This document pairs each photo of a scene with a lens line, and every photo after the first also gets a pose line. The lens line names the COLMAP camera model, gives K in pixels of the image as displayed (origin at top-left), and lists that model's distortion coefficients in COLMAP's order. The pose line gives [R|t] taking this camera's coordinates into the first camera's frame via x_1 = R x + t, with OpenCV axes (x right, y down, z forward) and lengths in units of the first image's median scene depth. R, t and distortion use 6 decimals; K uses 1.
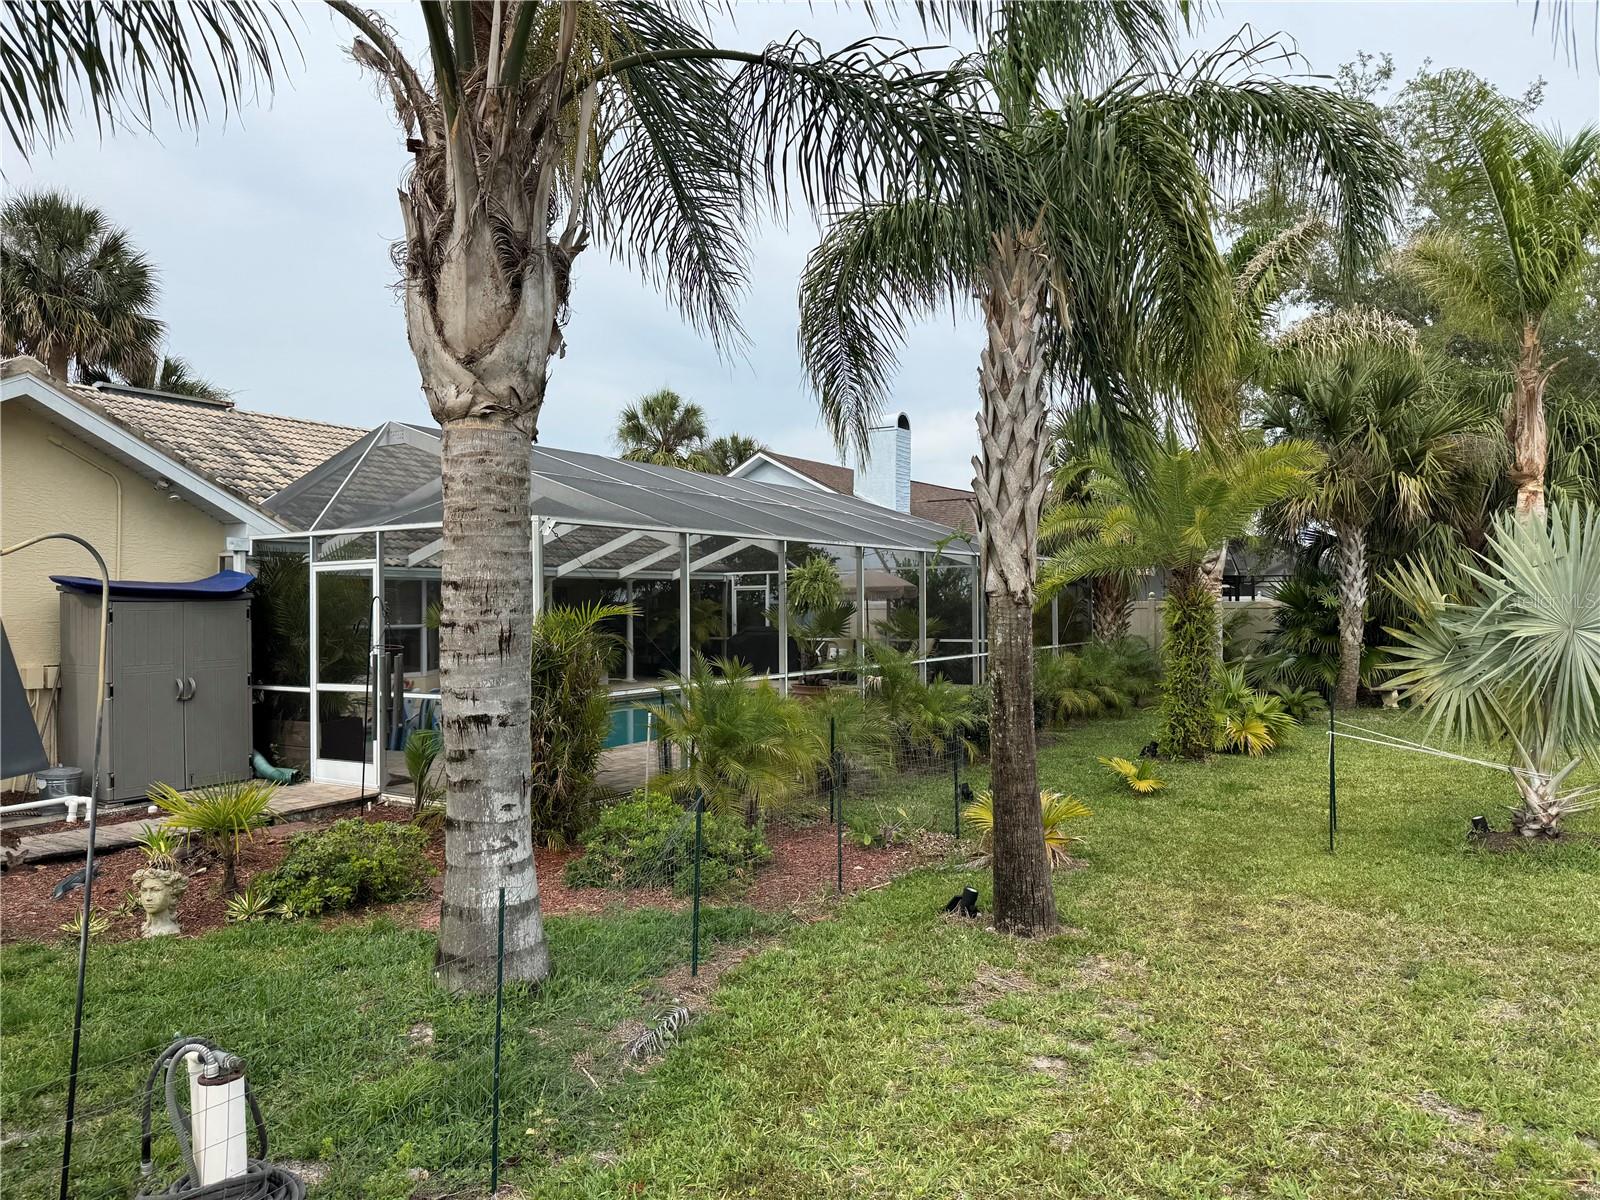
lens RADIAL K [[1116.6, 0, 799.7], [0, 1116.6, 587.1], [0, 0, 1]] dist [0.035169, -0.006488]
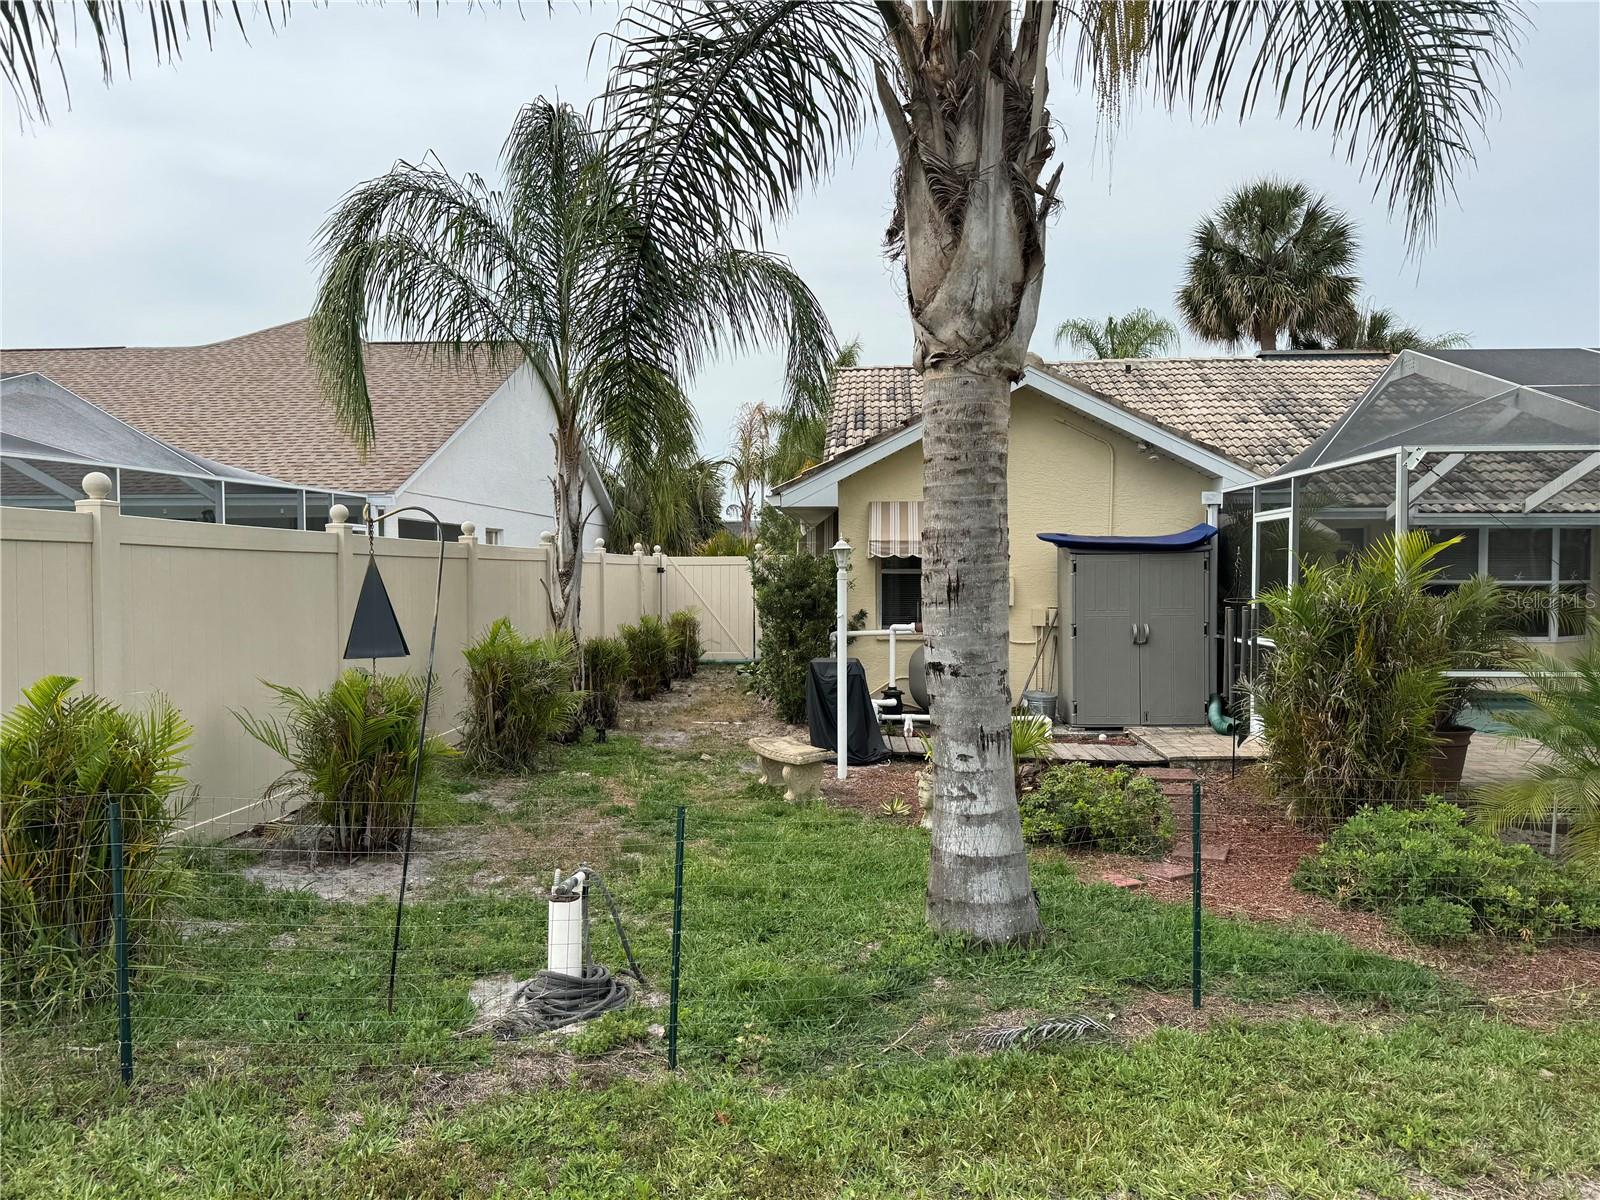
lens RADIAL K [[1116.6, 0, 801.0], [0, 1116.6, 610.0], [0, 0, 1]] dist [0.035169, -0.006488]
pose [[0.483118, 0.039238, -0.874676, 0.529670], [0.013962, 0.998523, 0.052505, 0.011122], [0.875444, -0.037578, 0.481857, 0.397016]]
